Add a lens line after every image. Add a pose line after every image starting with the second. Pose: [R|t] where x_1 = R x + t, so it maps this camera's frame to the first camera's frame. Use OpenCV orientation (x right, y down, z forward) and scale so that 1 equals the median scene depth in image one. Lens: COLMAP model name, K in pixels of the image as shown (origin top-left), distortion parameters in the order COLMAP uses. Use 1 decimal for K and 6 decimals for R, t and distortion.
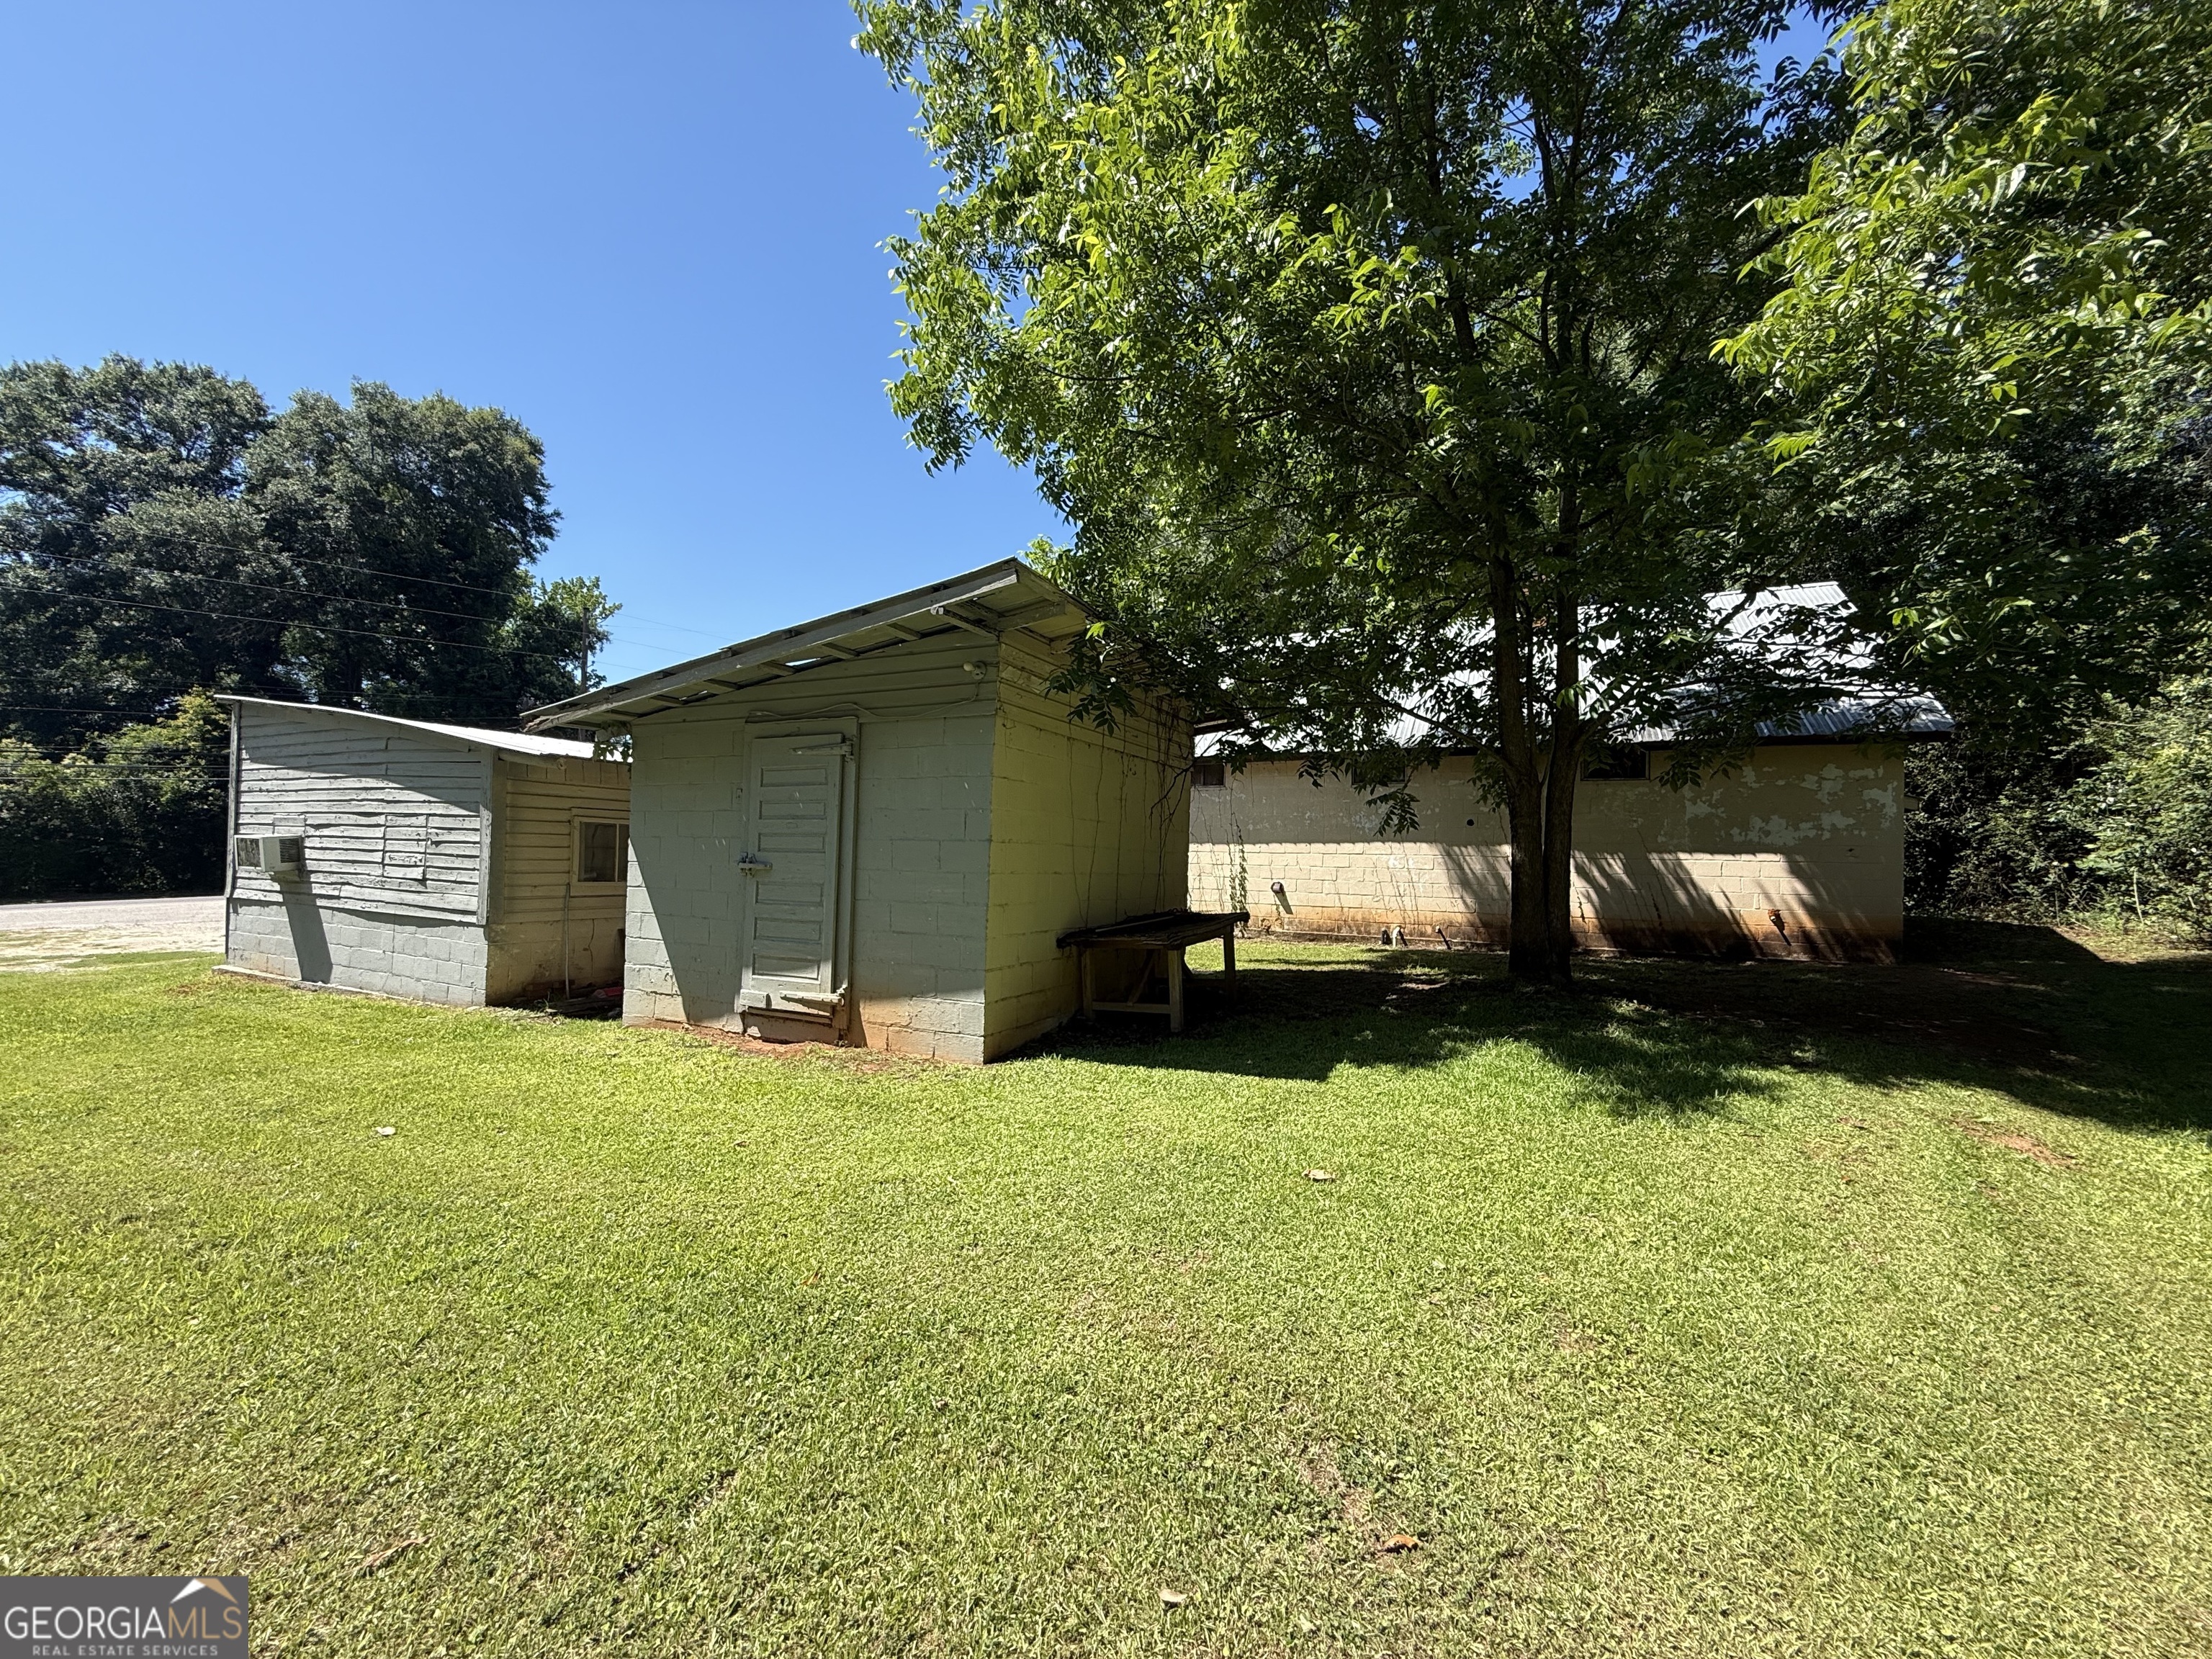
lens RADIAL K [[879.1, 0, 1100.0], [0, 879.1, 826.9], [0, 0, 1]] dist [-0.000581, -0.000027]
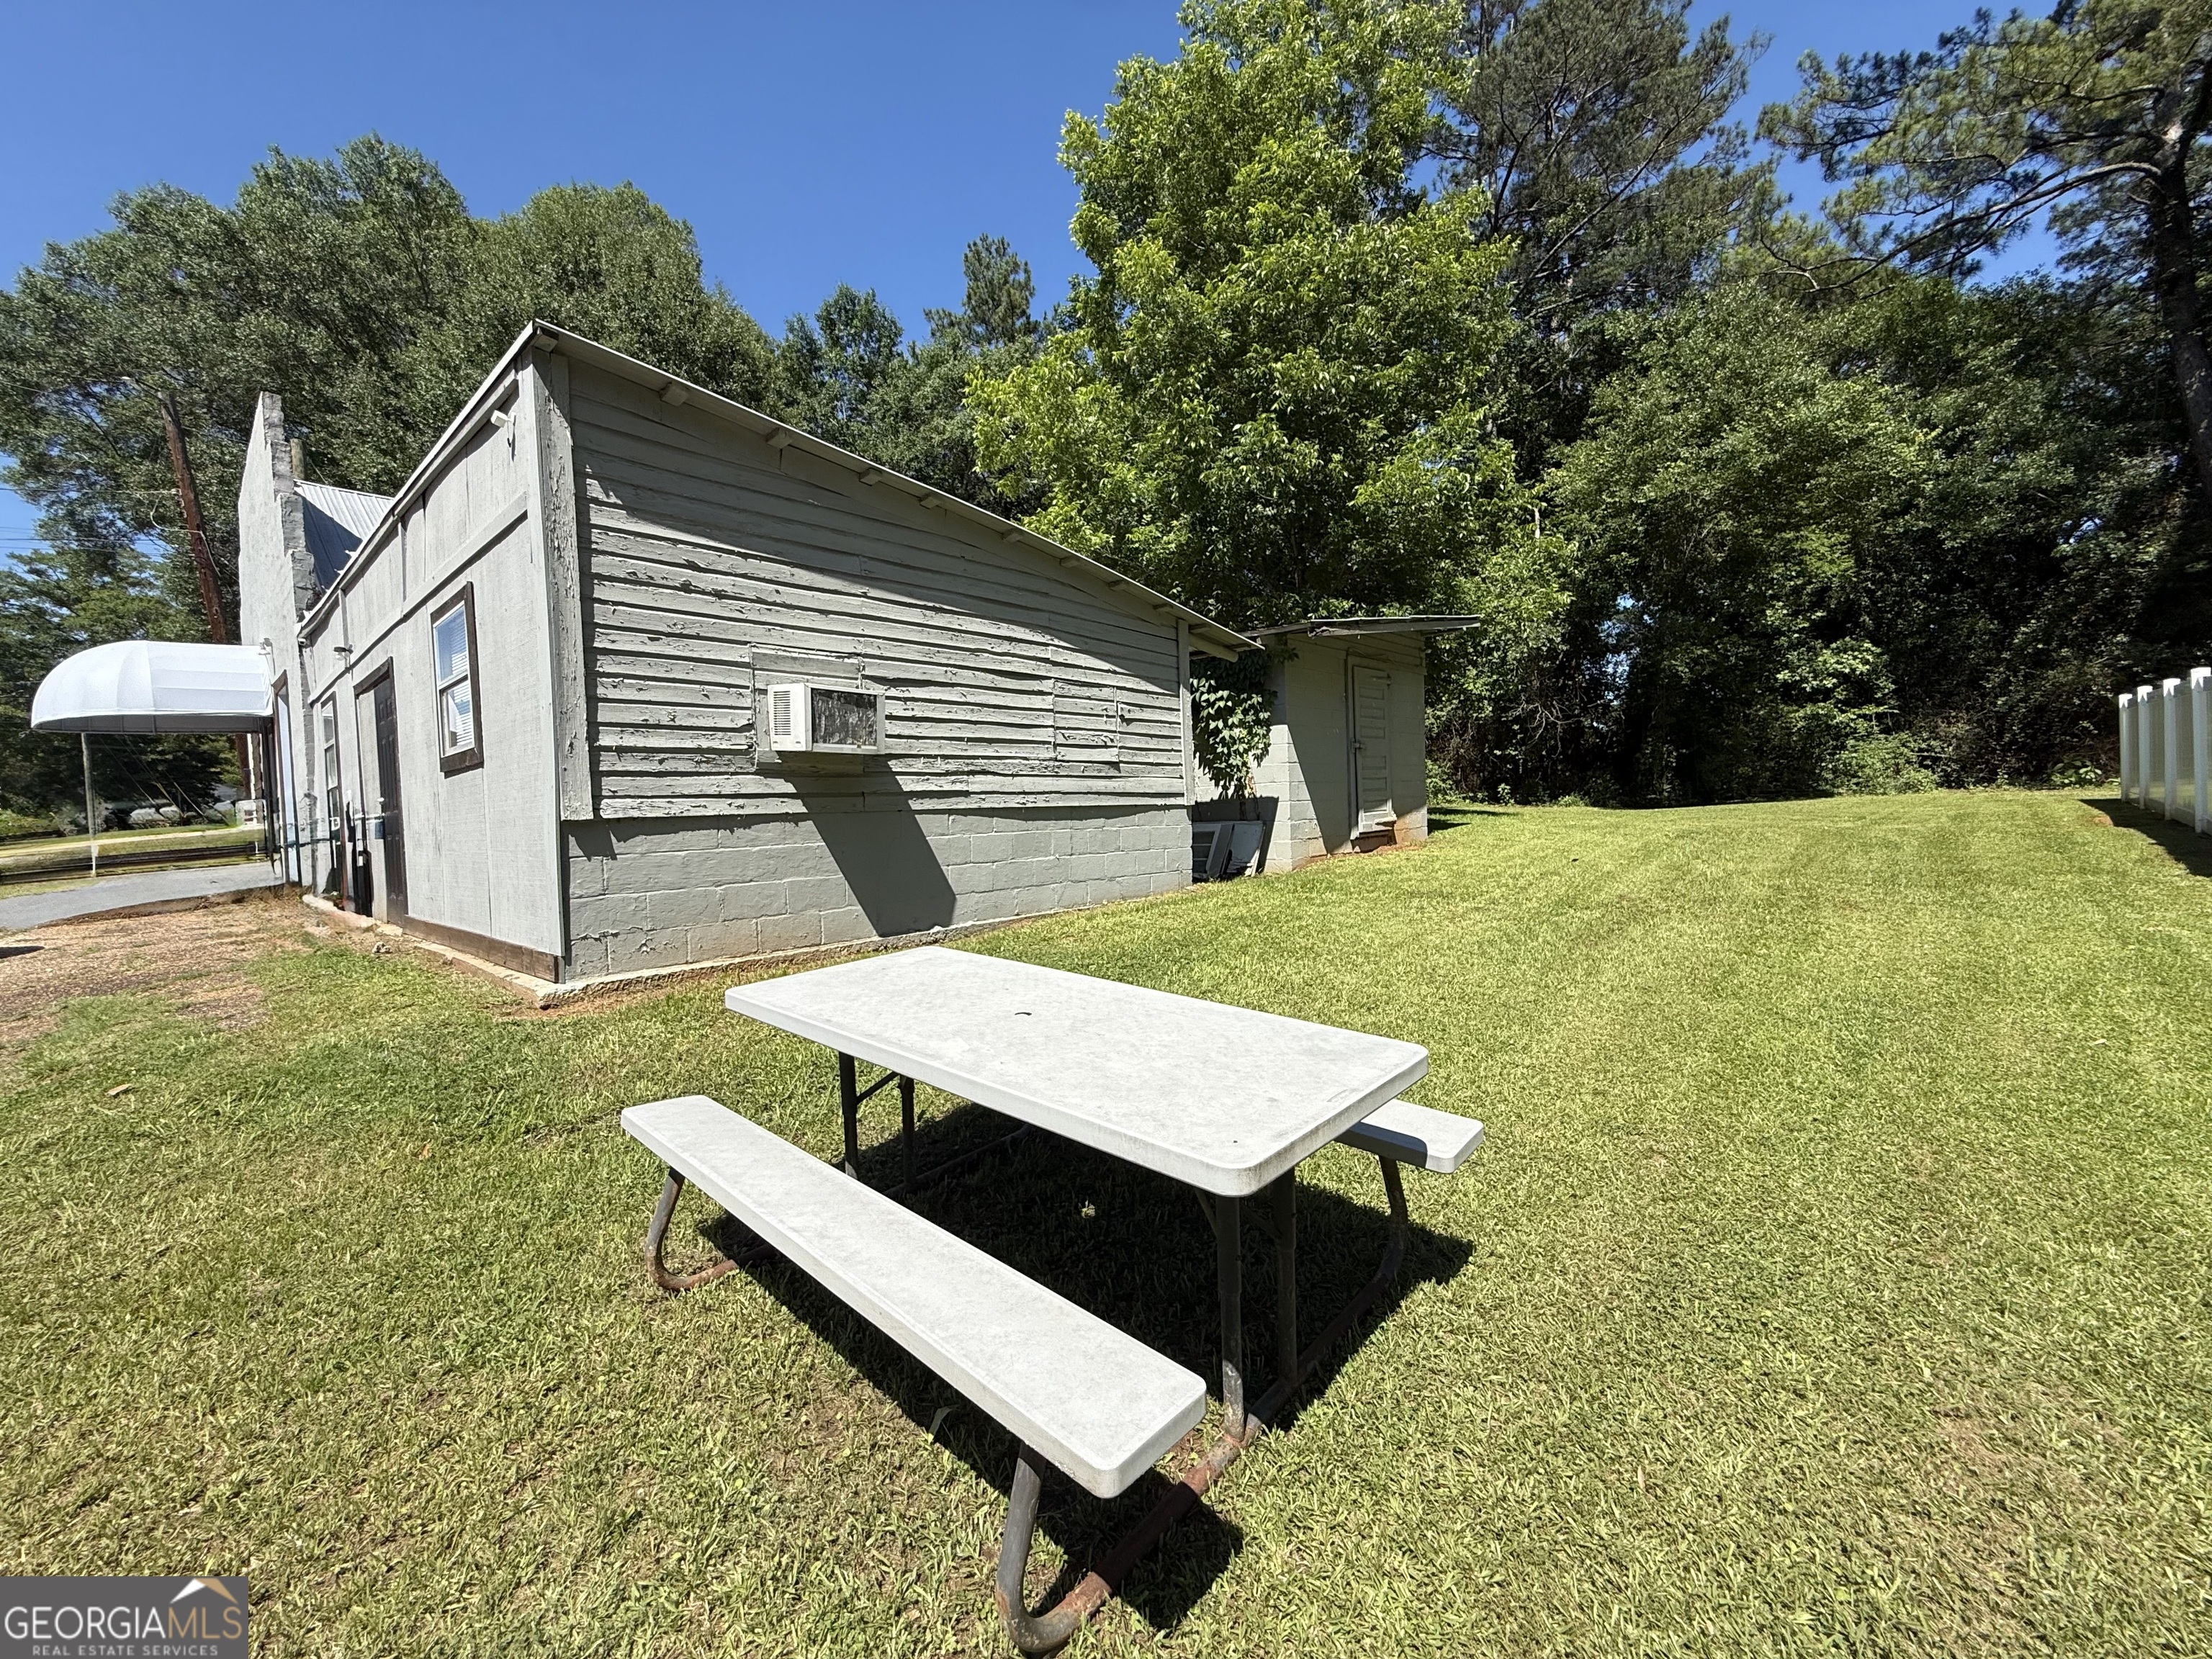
lens RADIAL K [[879.1, 0, 1100.0], [0, 879.1, 826.9], [0, 0, 1]] dist [-0.000581, -0.000027]
pose [[0.284600, -0.055715, 0.957026, -1.620090], [0.009709, 0.998426, 0.055238, 0.076010], [-0.958597, -0.006429, 0.284693, 0.776005]]
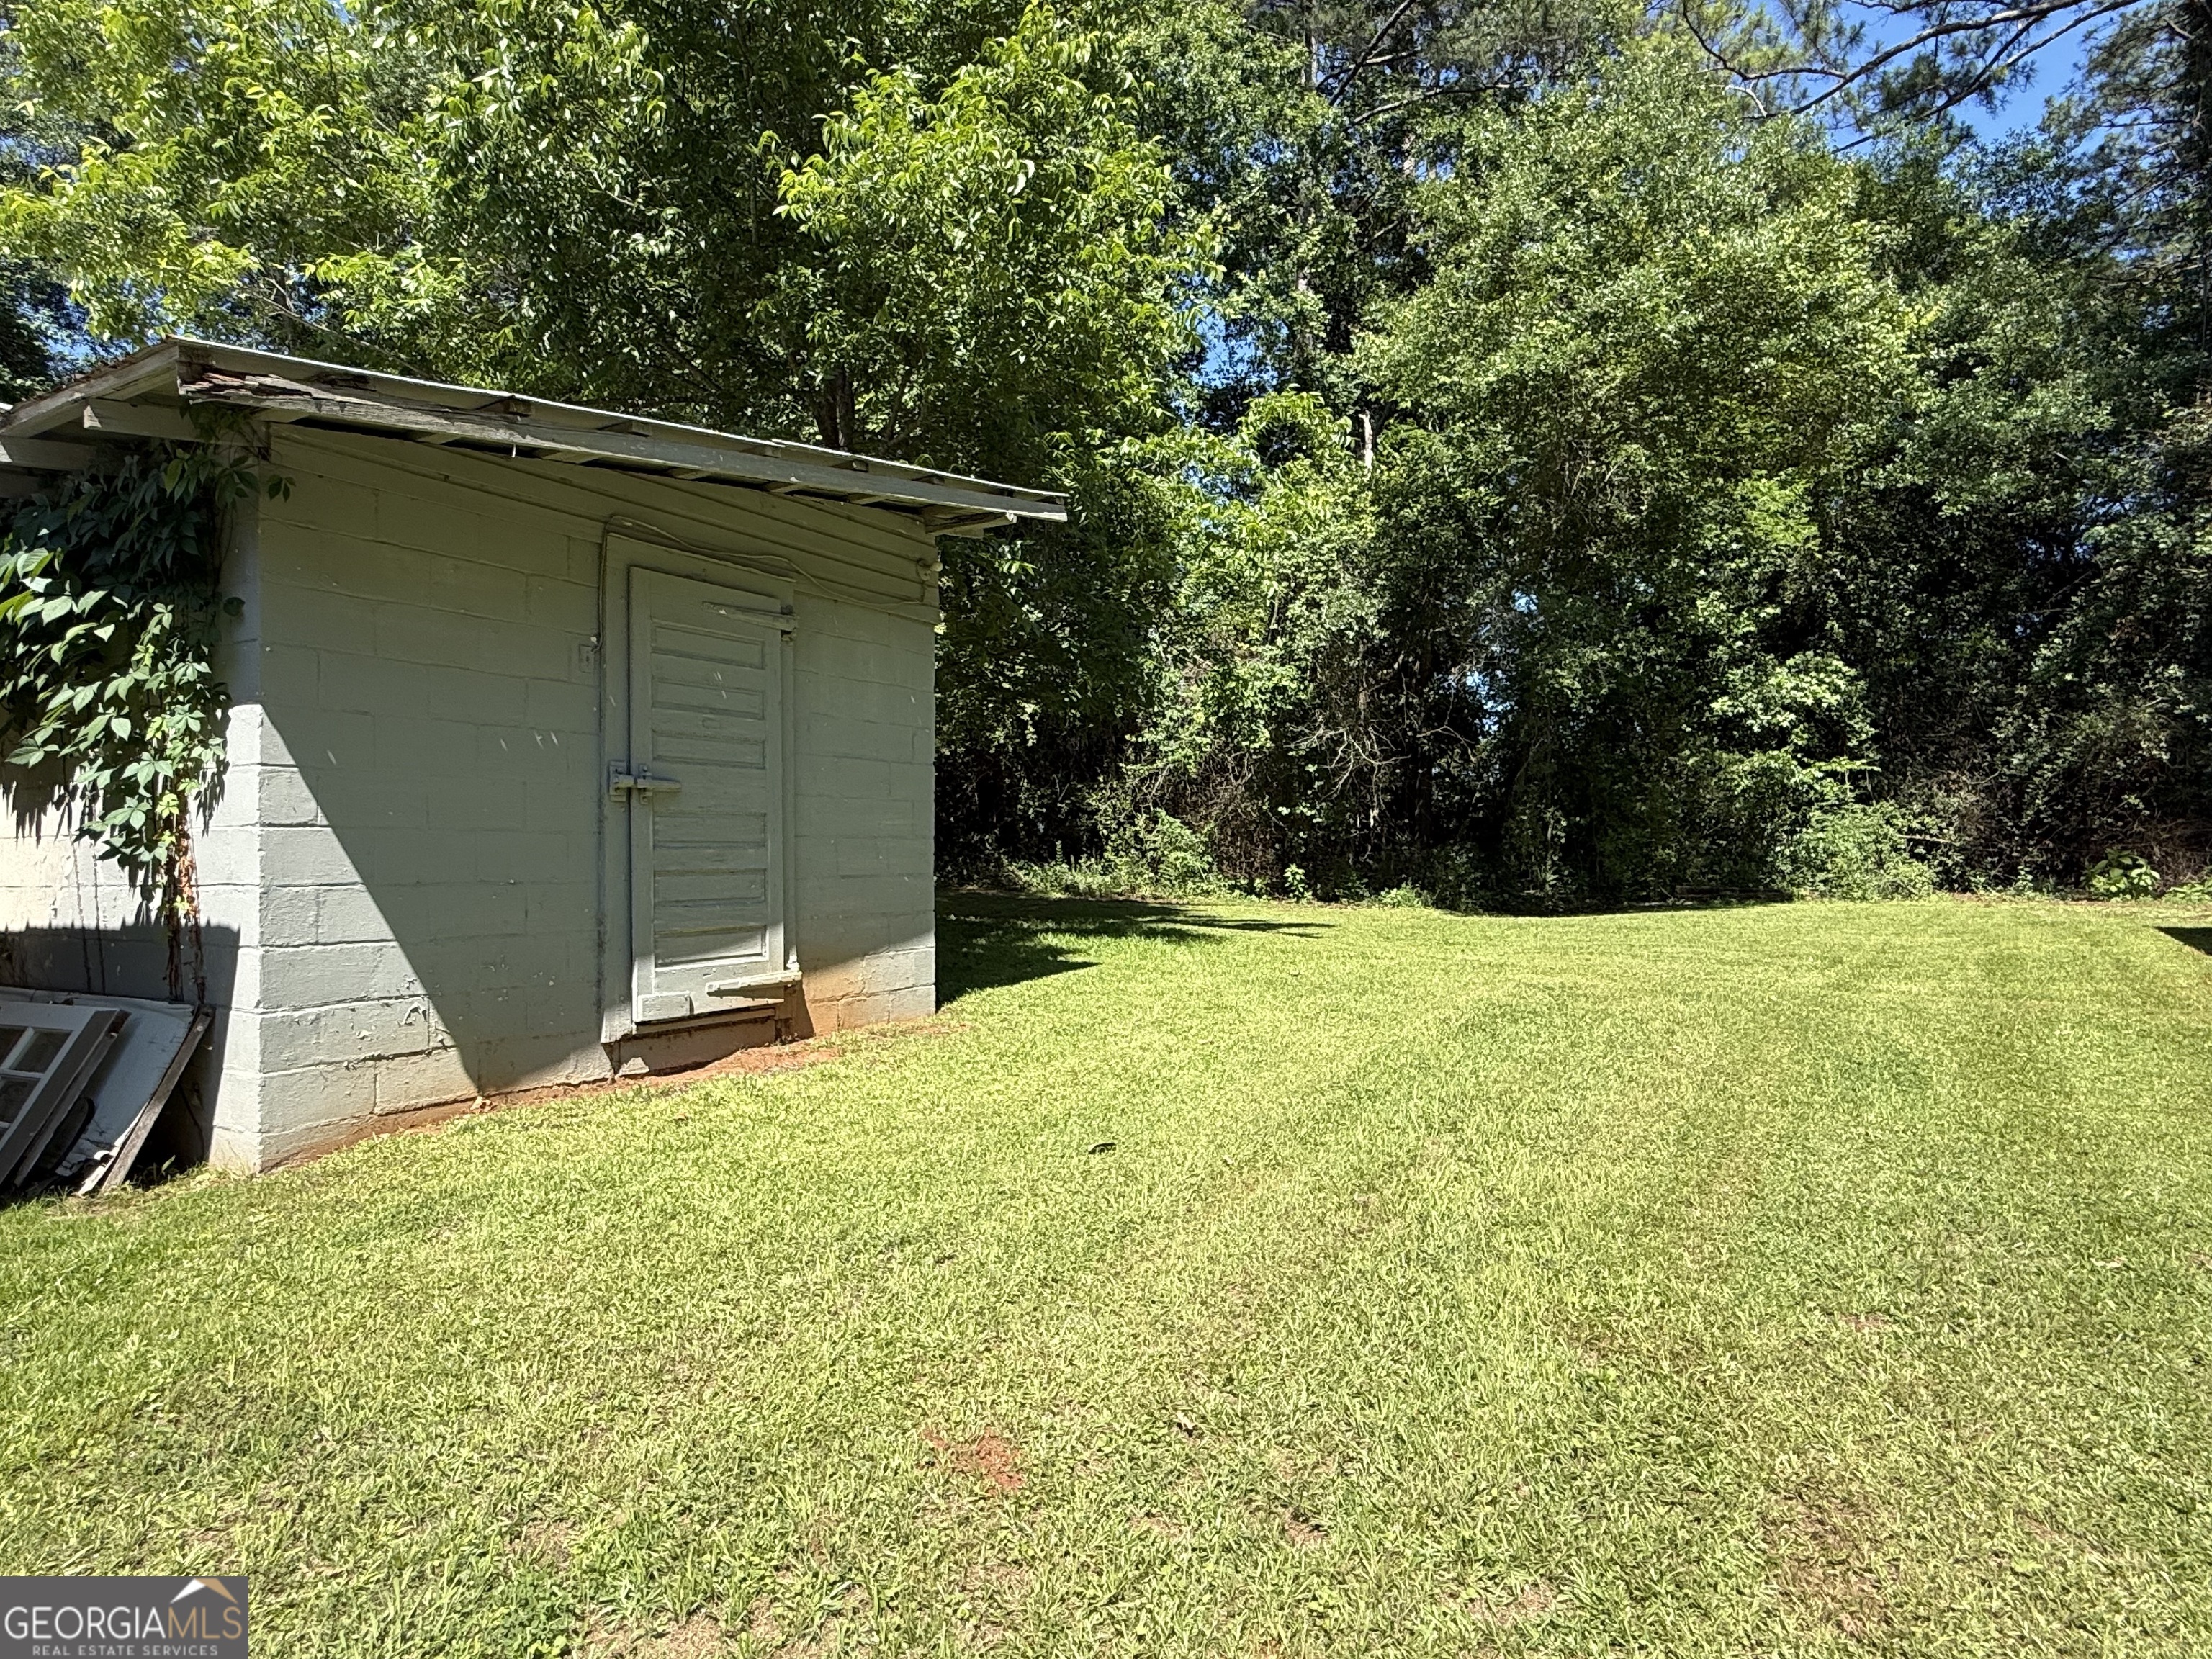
lens RADIAL K [[1263.8, 0, 1106.0], [0, 1263.8, 829.5], [0, 0, 1]] dist [0.000124, 0.000417]
pose [[0.093981, 0.003804, 0.995567, -0.939946], [-0.023599, 0.999720, -0.001592, 0.053092], [-0.995294, -0.023345, 0.094044, 0.476114]]
